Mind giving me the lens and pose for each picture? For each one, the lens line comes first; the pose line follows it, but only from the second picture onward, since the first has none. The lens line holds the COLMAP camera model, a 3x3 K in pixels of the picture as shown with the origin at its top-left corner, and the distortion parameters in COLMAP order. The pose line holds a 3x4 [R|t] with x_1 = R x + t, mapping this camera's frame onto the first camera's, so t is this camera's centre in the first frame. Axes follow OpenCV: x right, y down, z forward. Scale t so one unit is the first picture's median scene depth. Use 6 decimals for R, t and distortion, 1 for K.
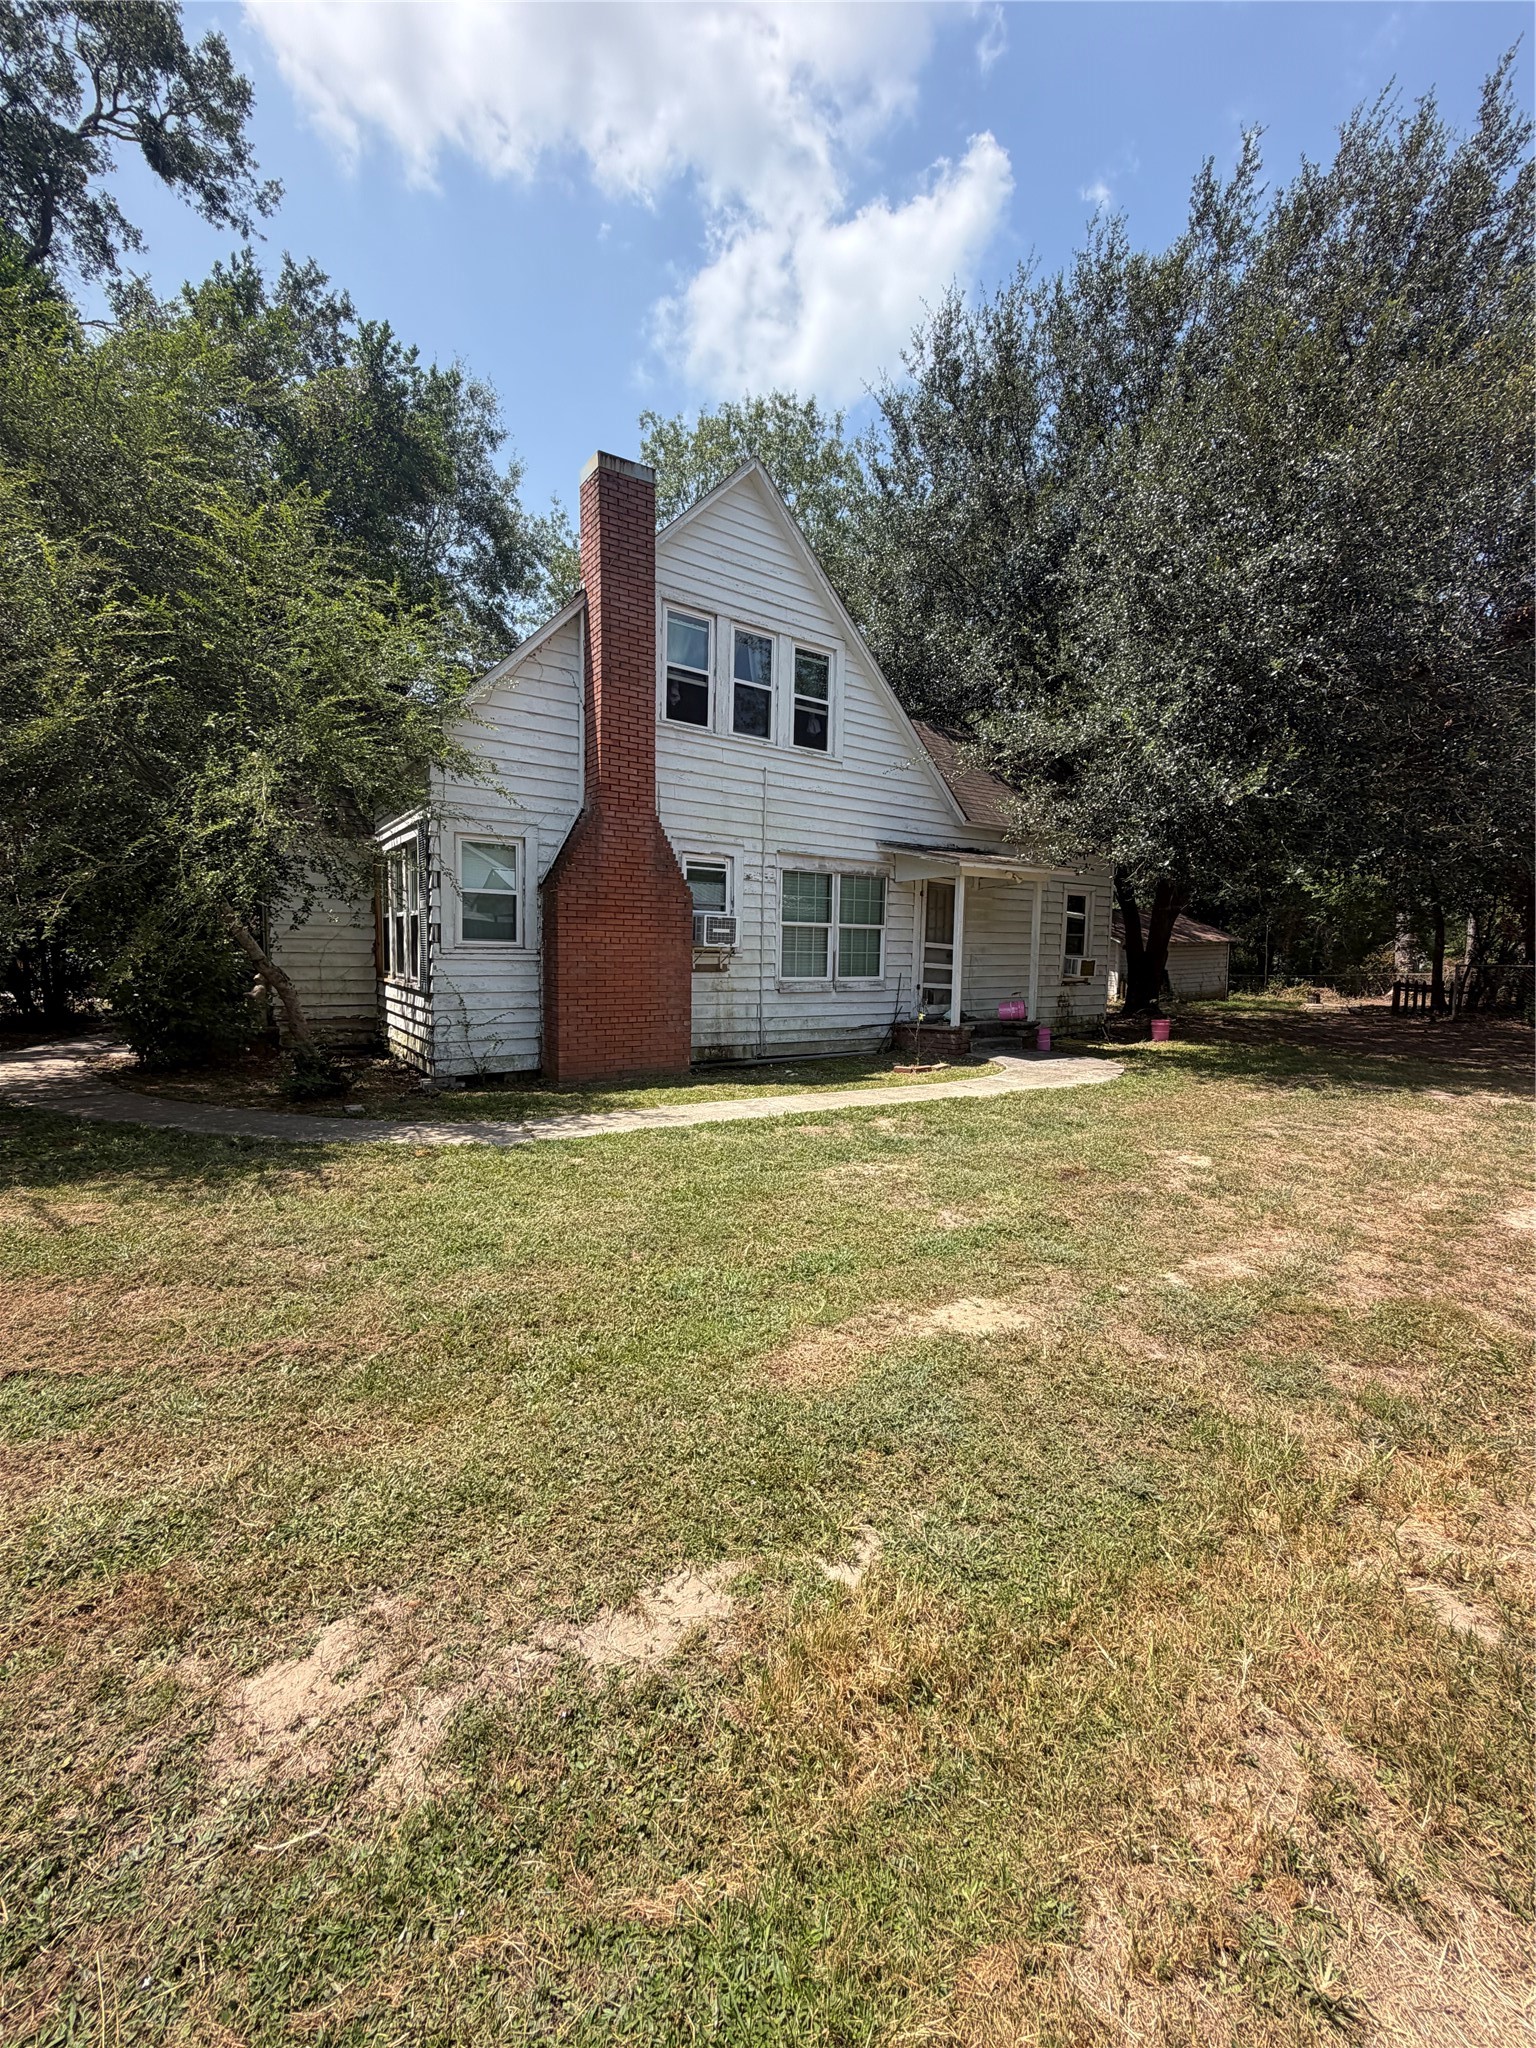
lens RADIAL K [[818.3, 0, 766.9], [0, 818.3, 1018.1], [0, 0, 1]] dist [-0.001070, 0.000486]
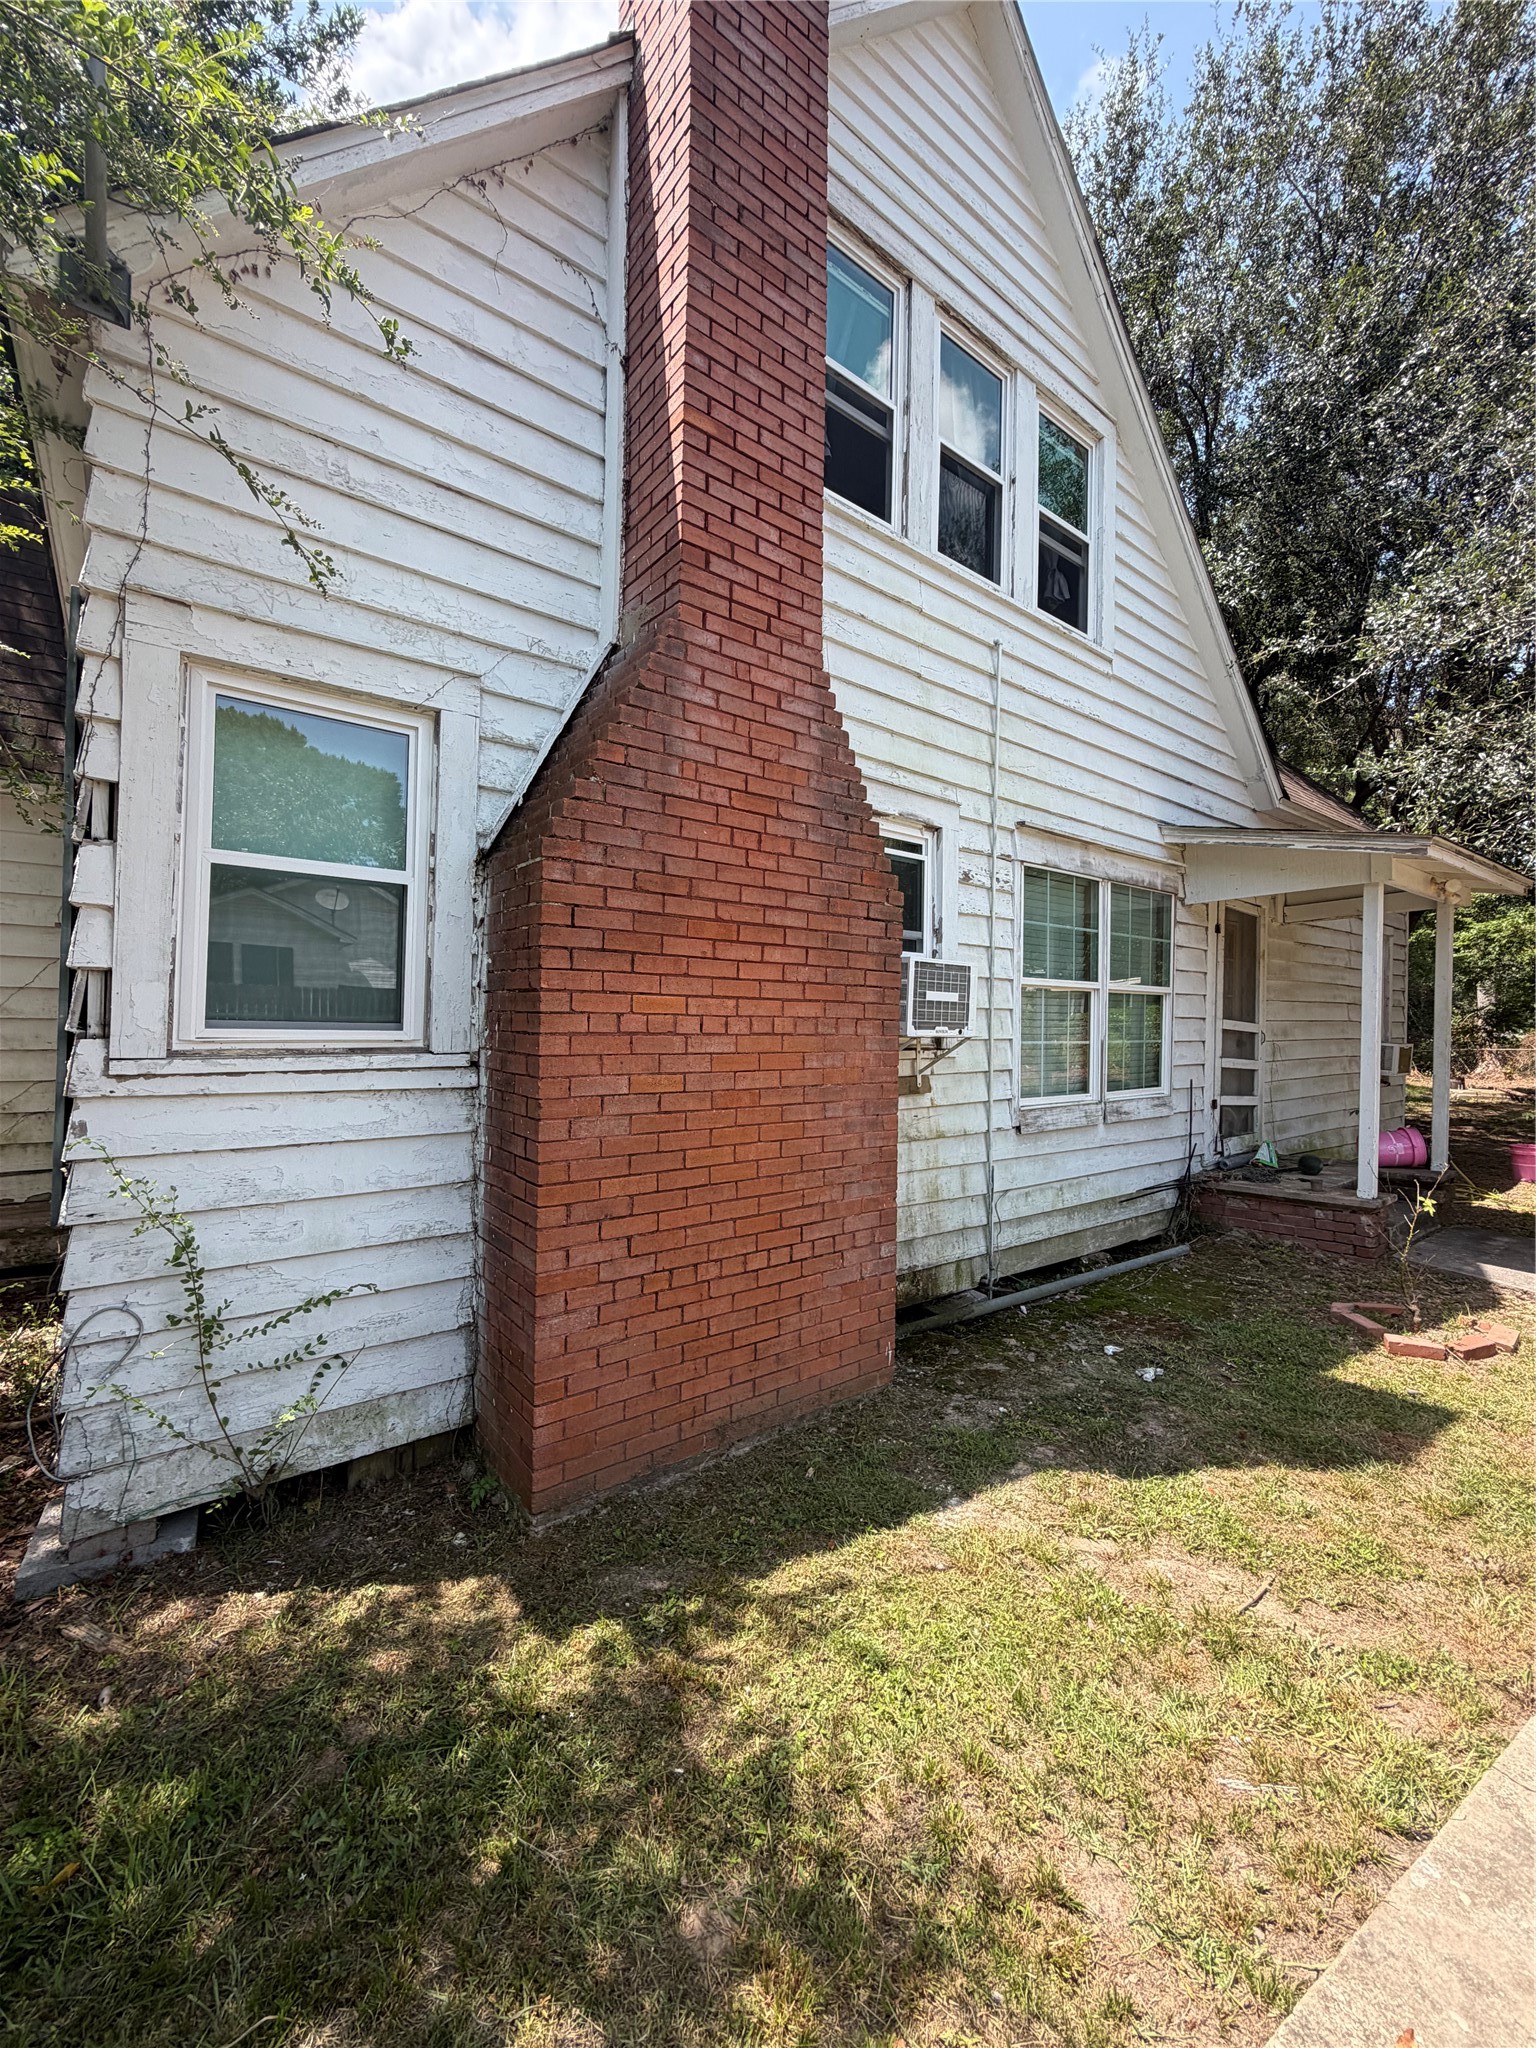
lens RADIAL K [[818.3, 0, 768.1], [0, 818.3, 1013.0], [0, 0, 1]] dist [-0.001070, 0.000486]
pose [[0.997715, -0.003181, 0.067491, -0.157028], [0.009567, 0.995479, -0.094500, -0.057607], [-0.066885, 0.094930, 0.993234, 0.568320]]
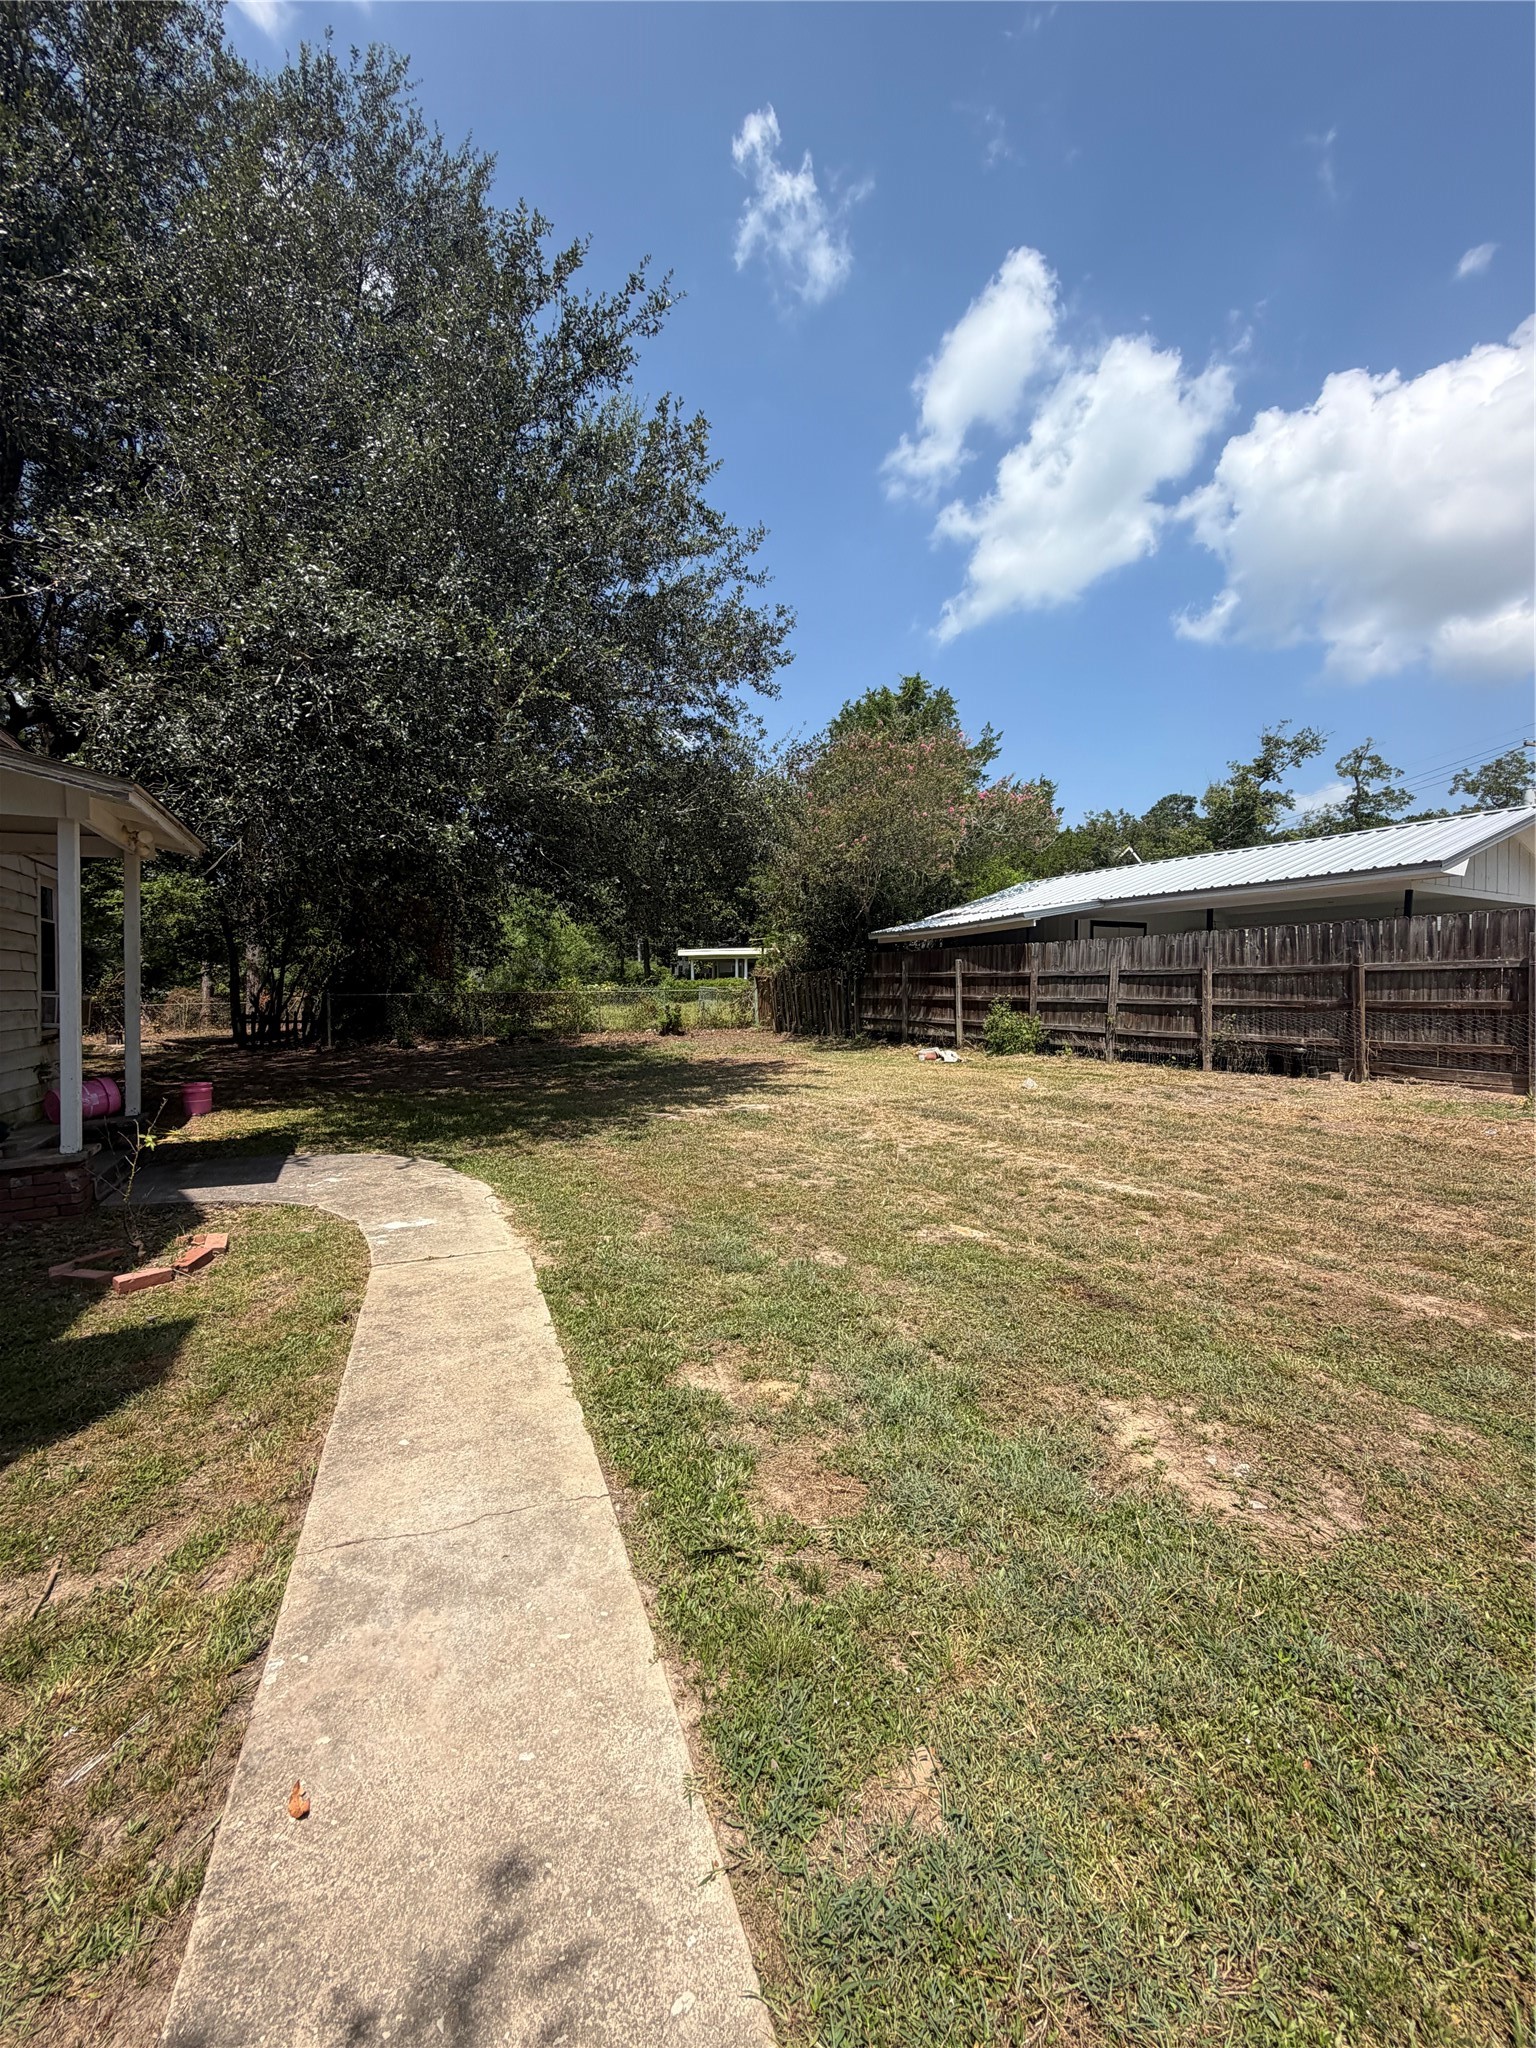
lens RADIAL K [[818.3, 0, 769.9], [0, 818.3, 1015.7], [0, 0, 1]] dist [-0.001070, 0.000486]
pose [[0.116782, -0.048187, 0.991988, -0.179134], [0.088009, 0.995395, 0.037992, -0.050404], [-0.989250, 0.082867, 0.120485, 0.585492]]
